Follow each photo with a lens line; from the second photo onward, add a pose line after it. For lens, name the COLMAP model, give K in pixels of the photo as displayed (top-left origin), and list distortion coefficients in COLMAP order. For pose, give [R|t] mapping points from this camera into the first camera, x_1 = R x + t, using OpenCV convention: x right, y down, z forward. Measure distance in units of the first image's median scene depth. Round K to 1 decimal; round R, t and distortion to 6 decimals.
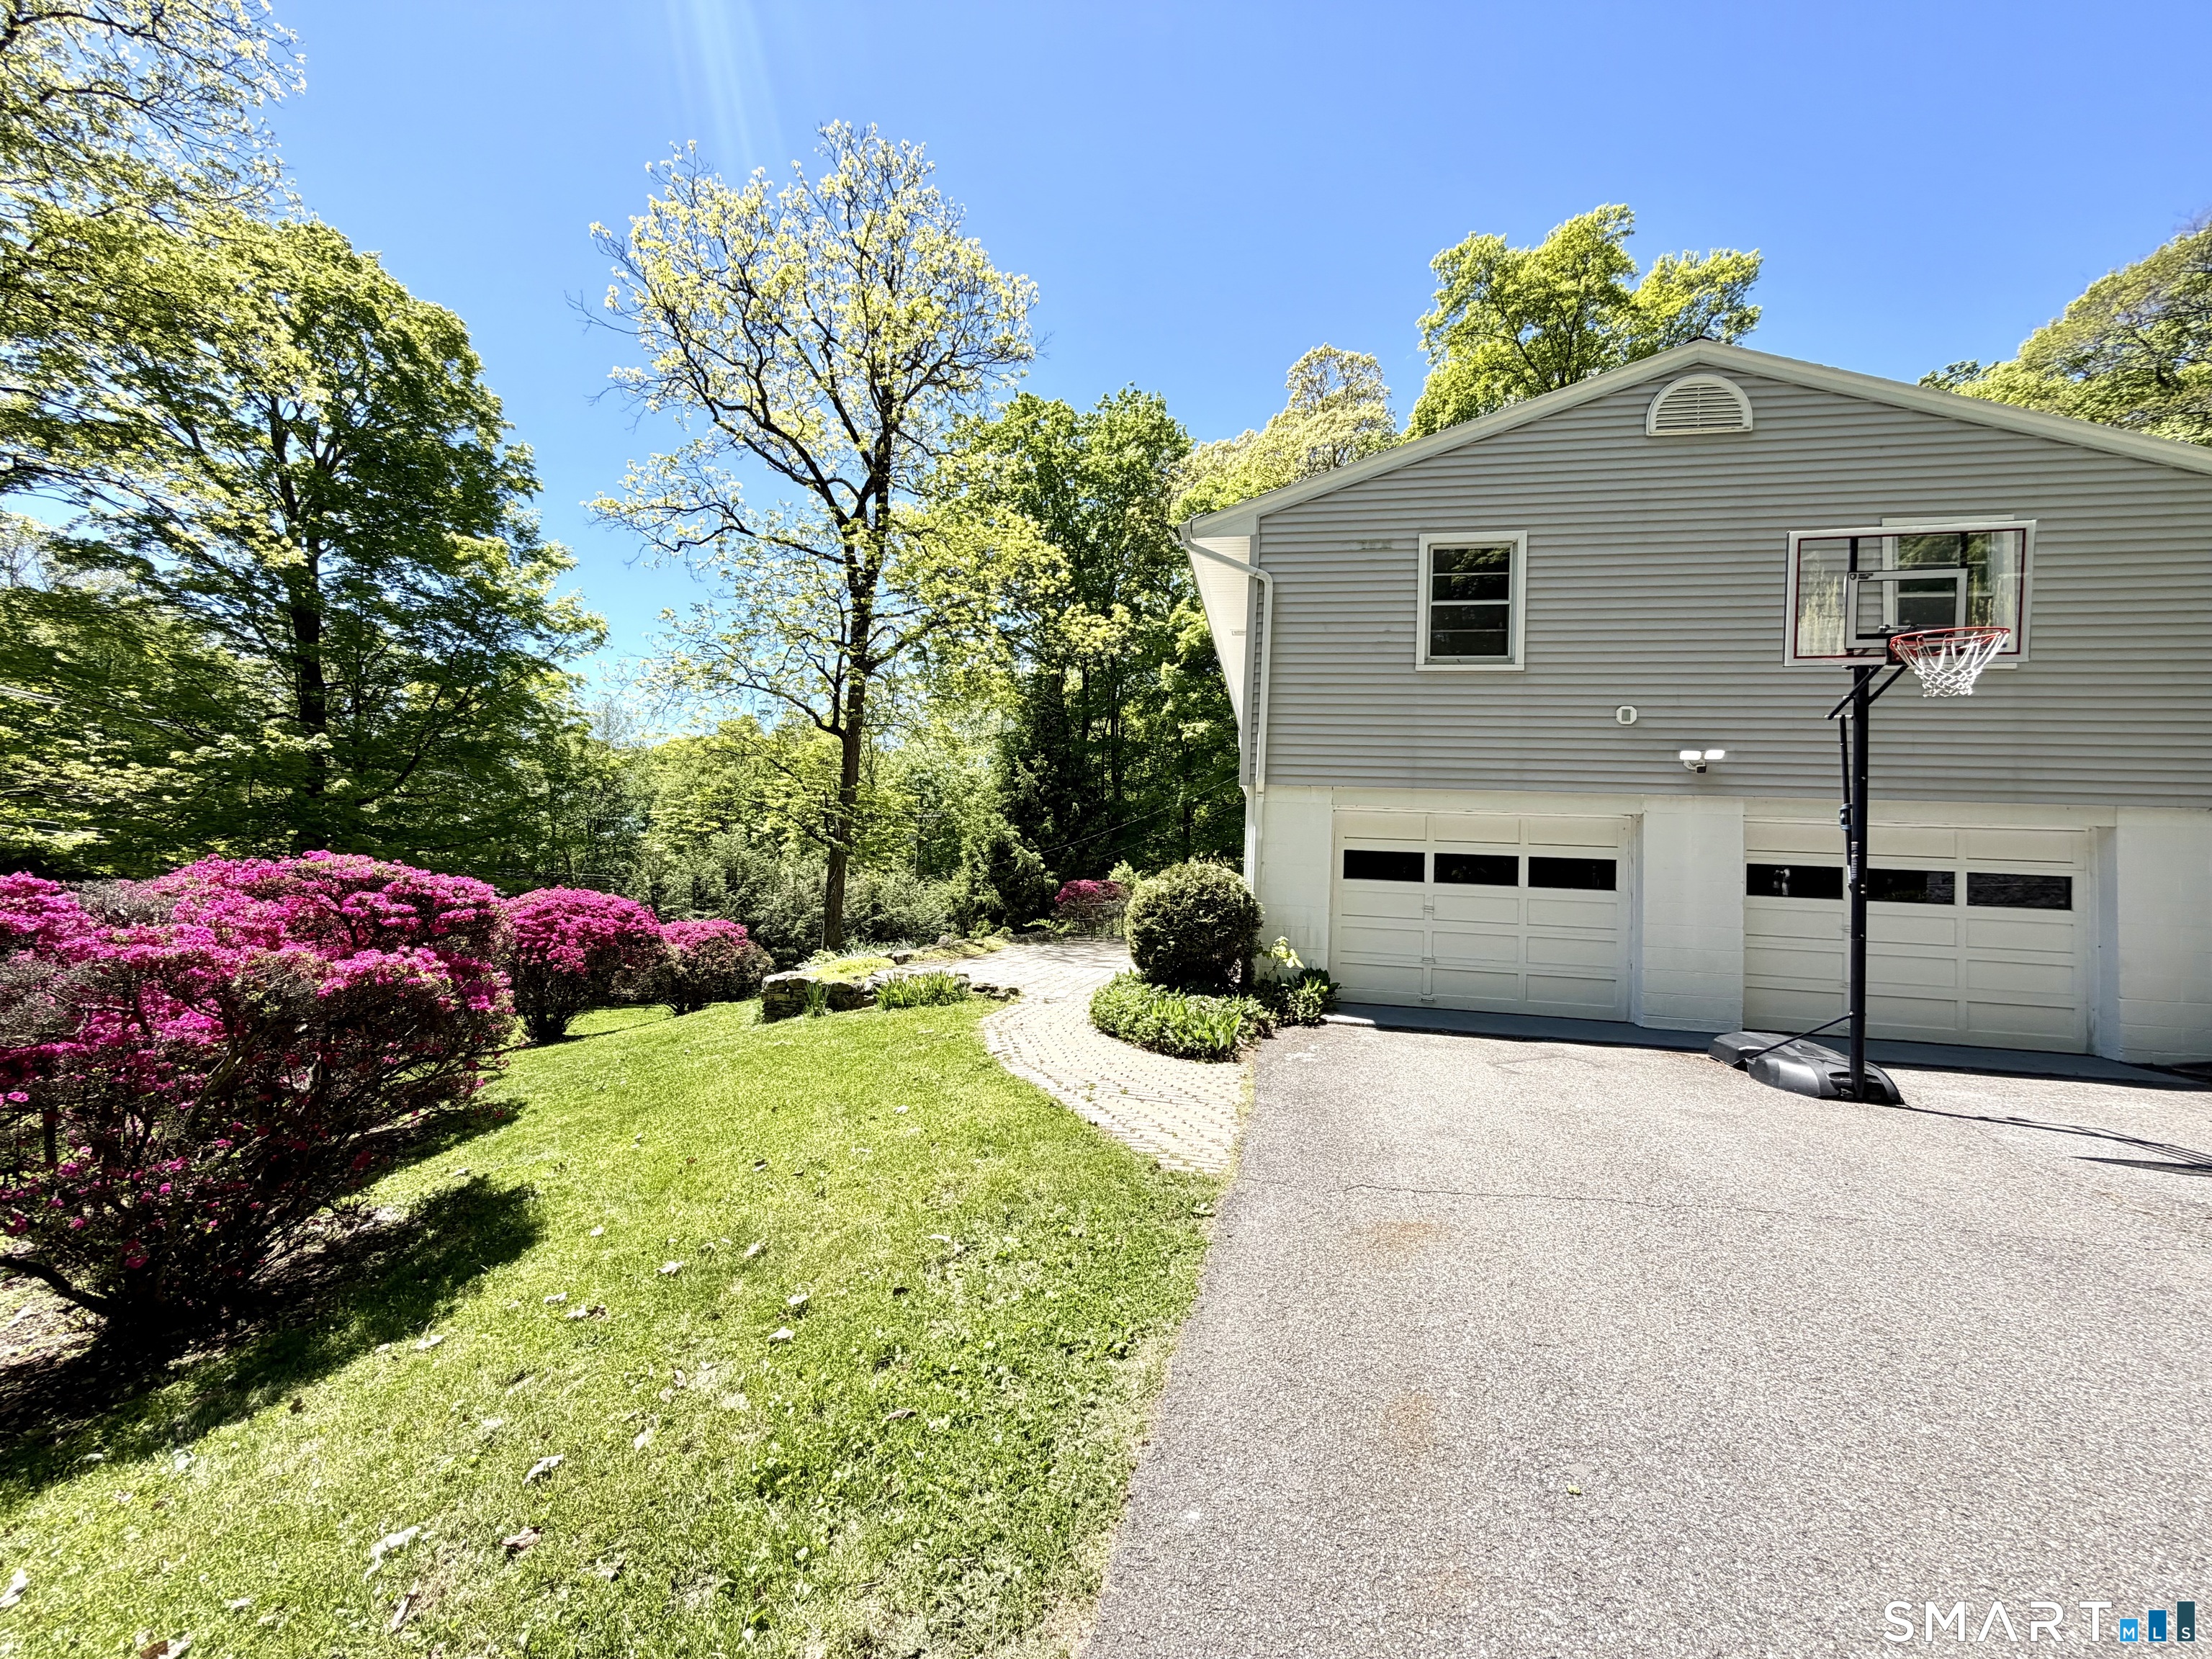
lens RADIAL K [[882.4, 0, 1102.0], [0, 882.4, 828.6], [0, 0, 1]] dist [-0.001469, 0.000011]
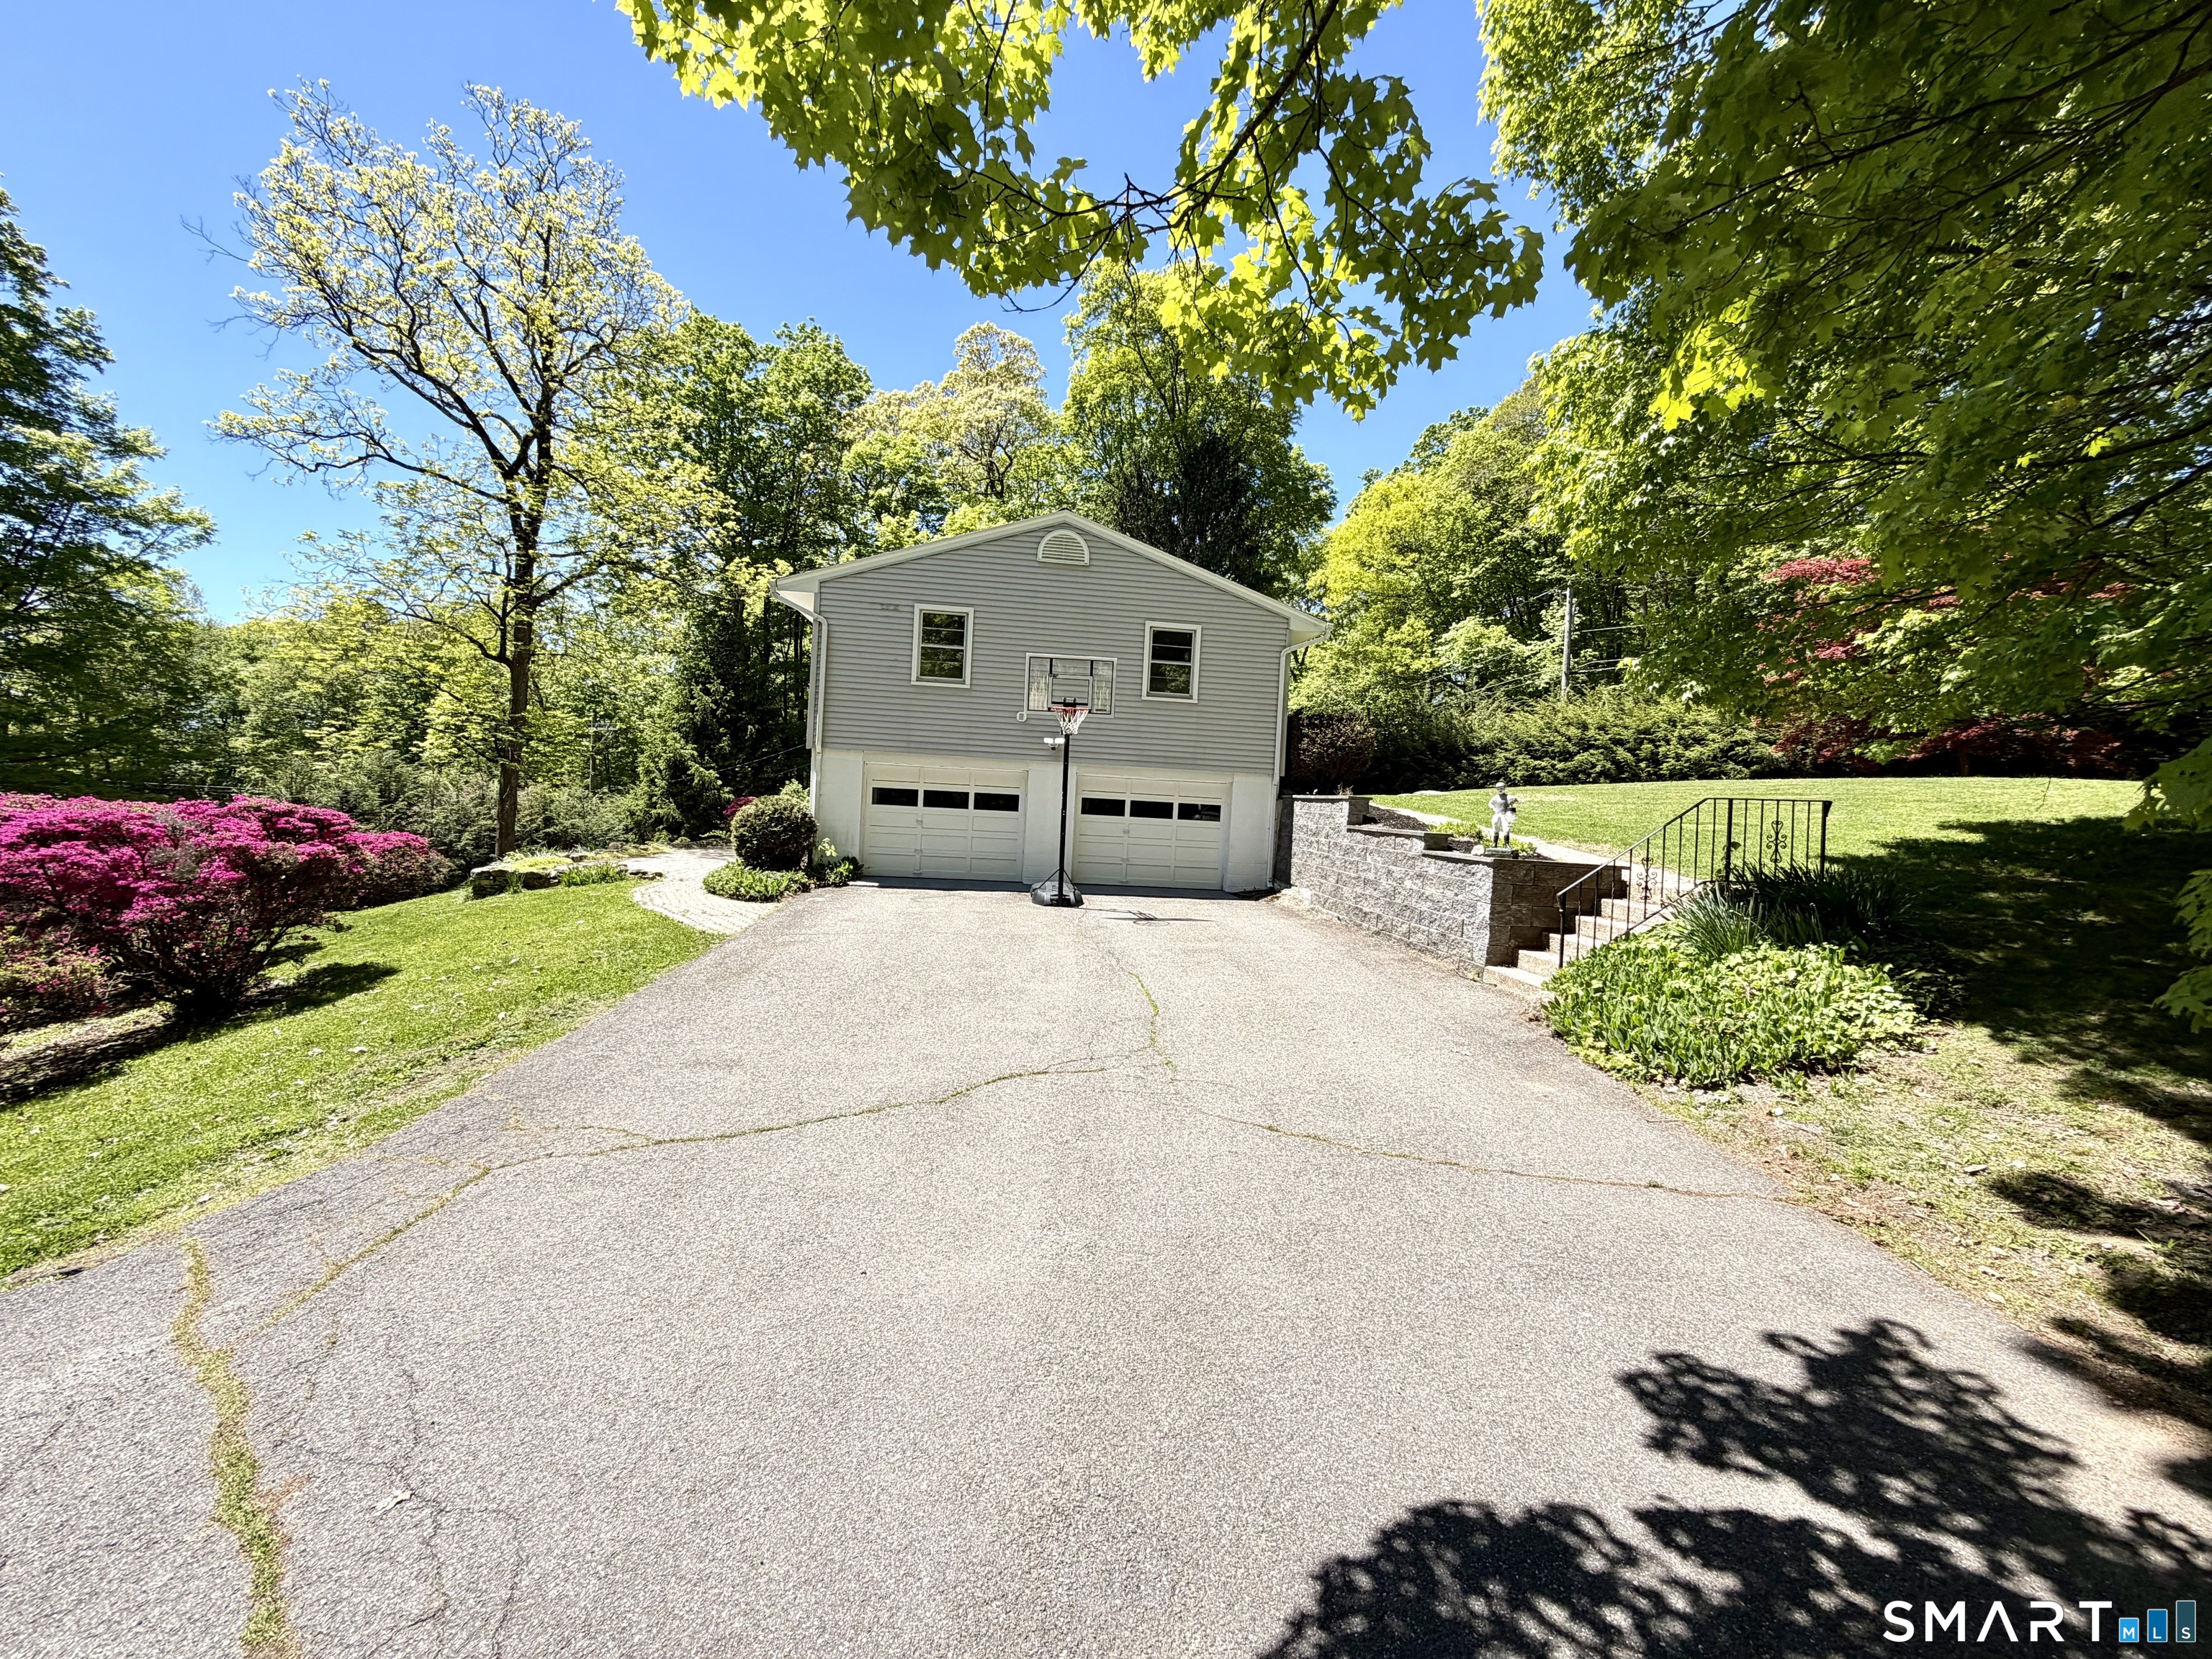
lens RADIAL K [[878.6, 0, 1100.8], [0, 878.6, 825.0], [0, 0, 1]] dist [0.000304, -0.000506]
pose [[0.950401, -0.005036, 0.310986, 0.064177], [-0.025244, 0.995321, 0.093265, -0.027884], [-0.310001, -0.096490, 0.945827, -0.285703]]
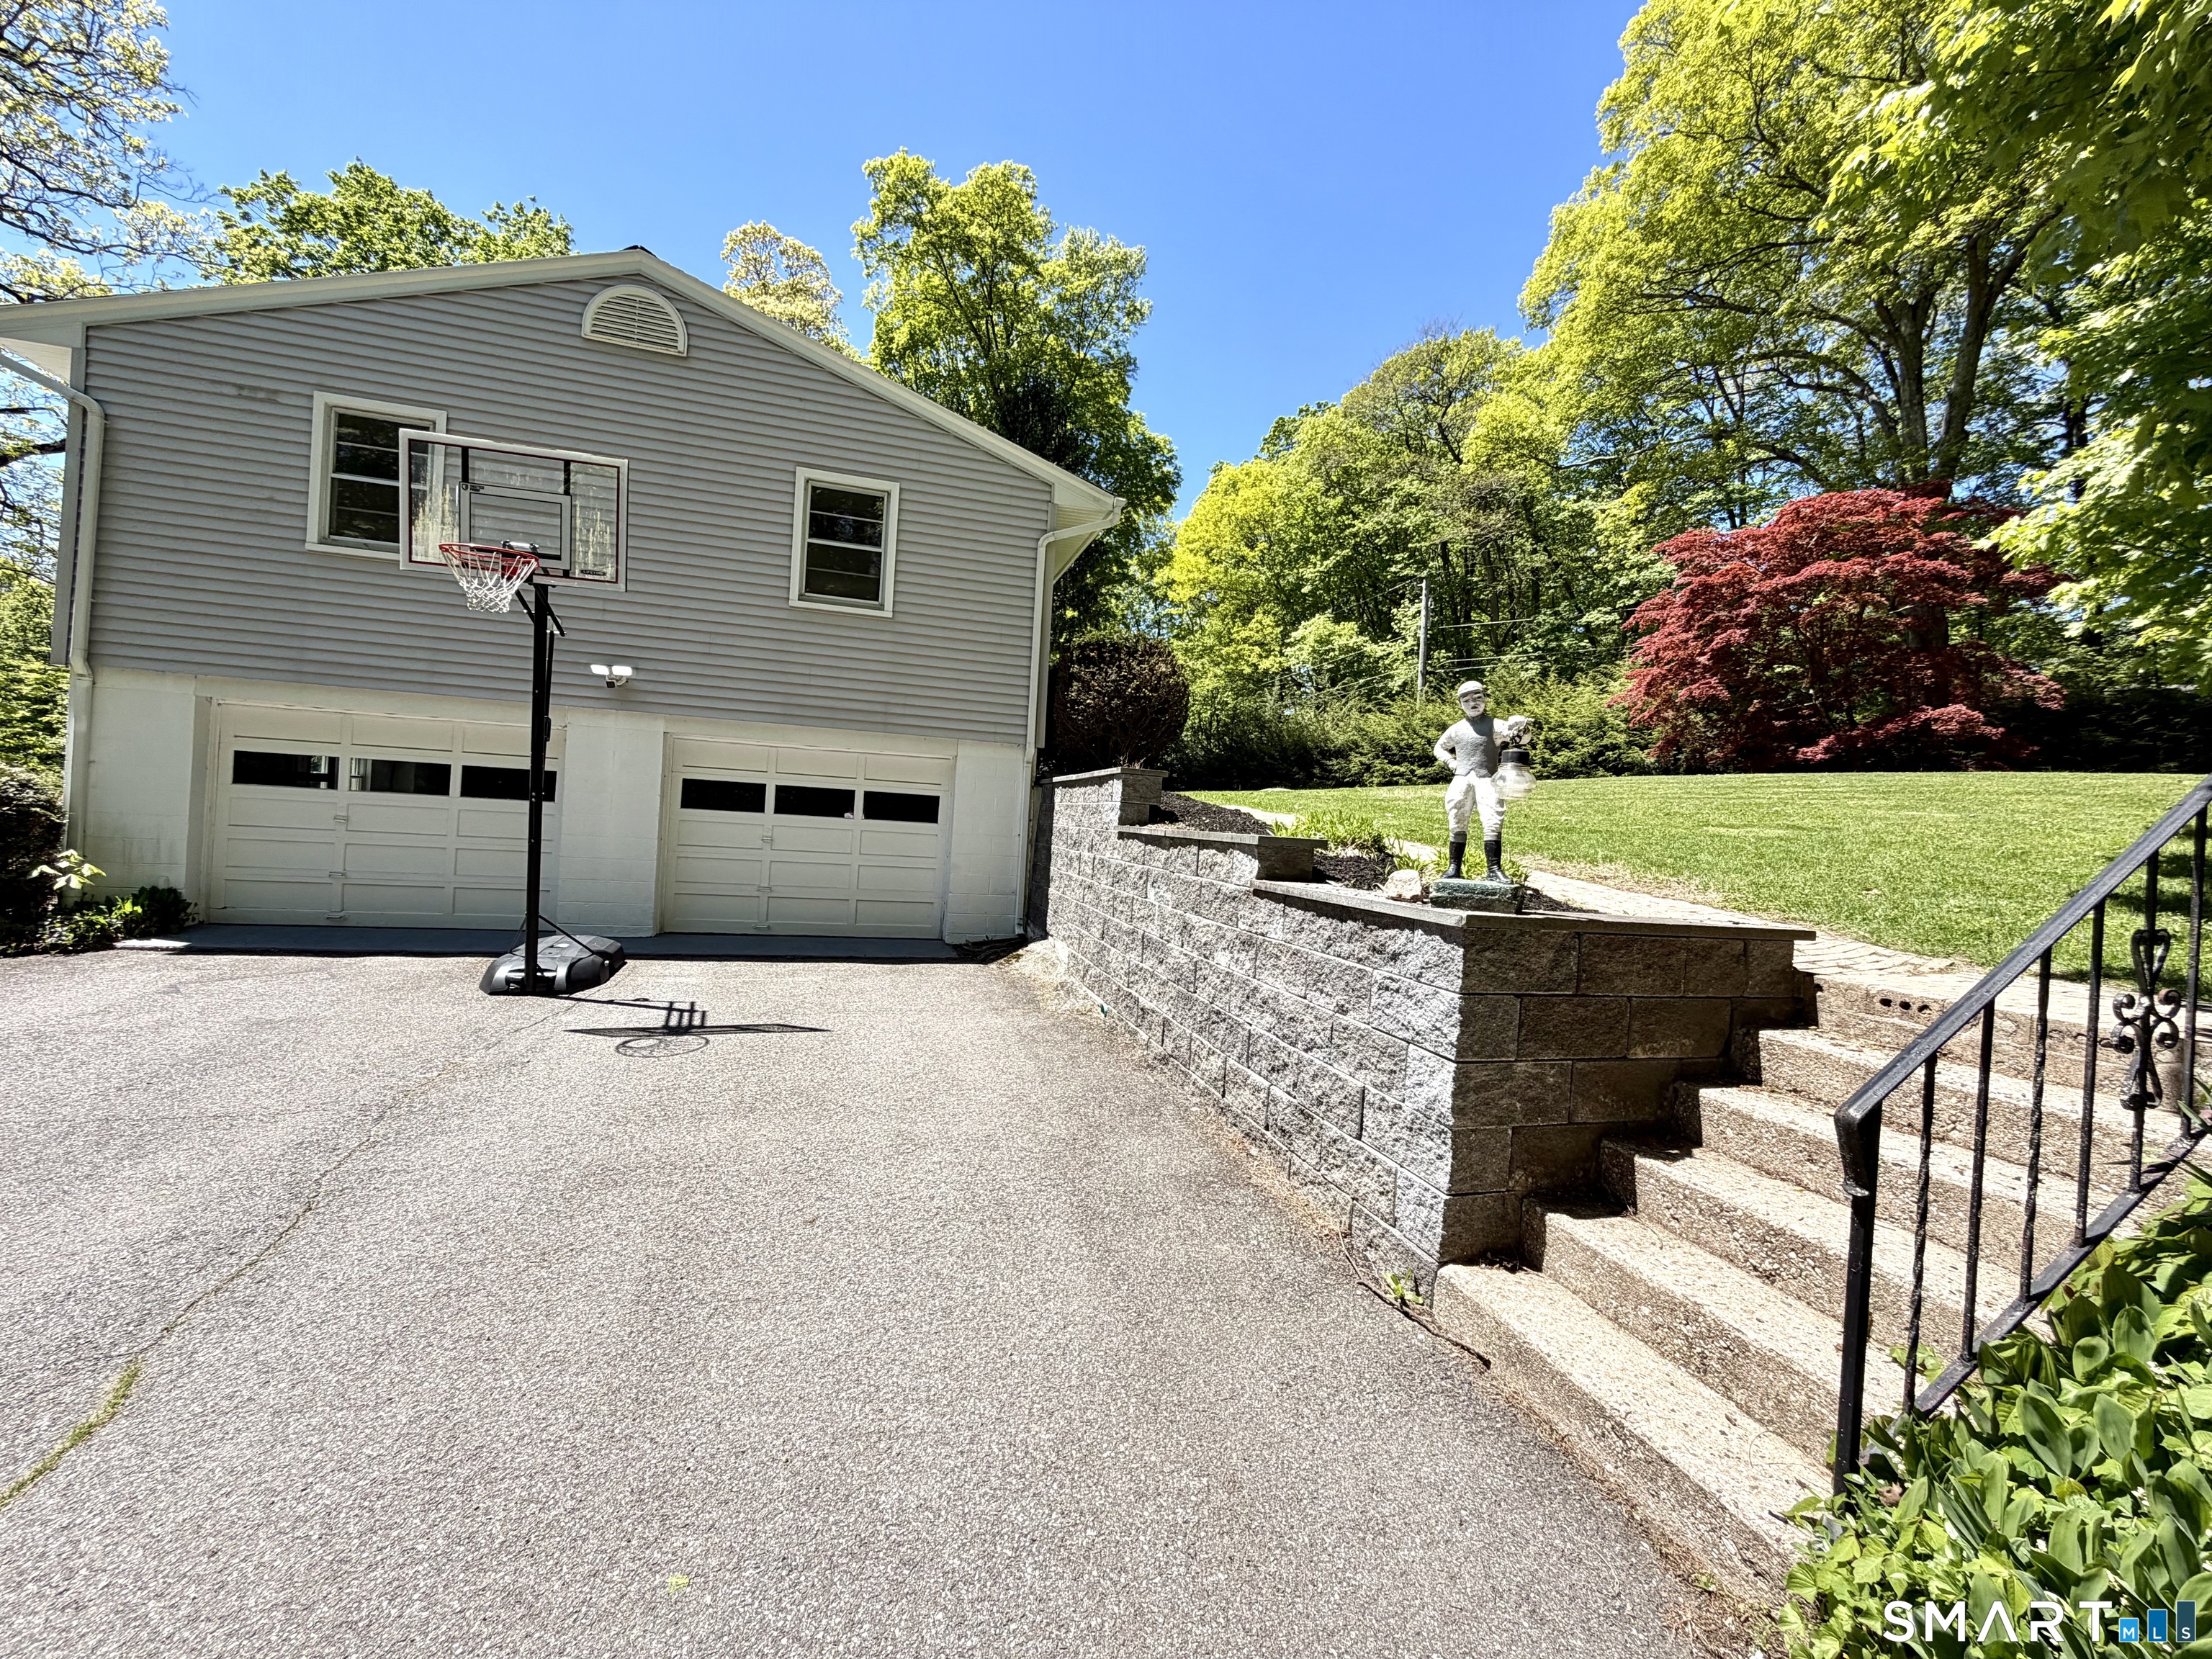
lens RADIAL K [[882.4, 0, 1102.0], [0, 882.4, 828.6], [0, 0, 1]] dist [-0.001469, 0.000011]
pose [[0.888825, 0.004653, 0.458224, 0.245864], [-0.043727, 0.996247, 0.074701, -0.000544], [-0.456156, -0.086433, 0.885692, -0.062405]]
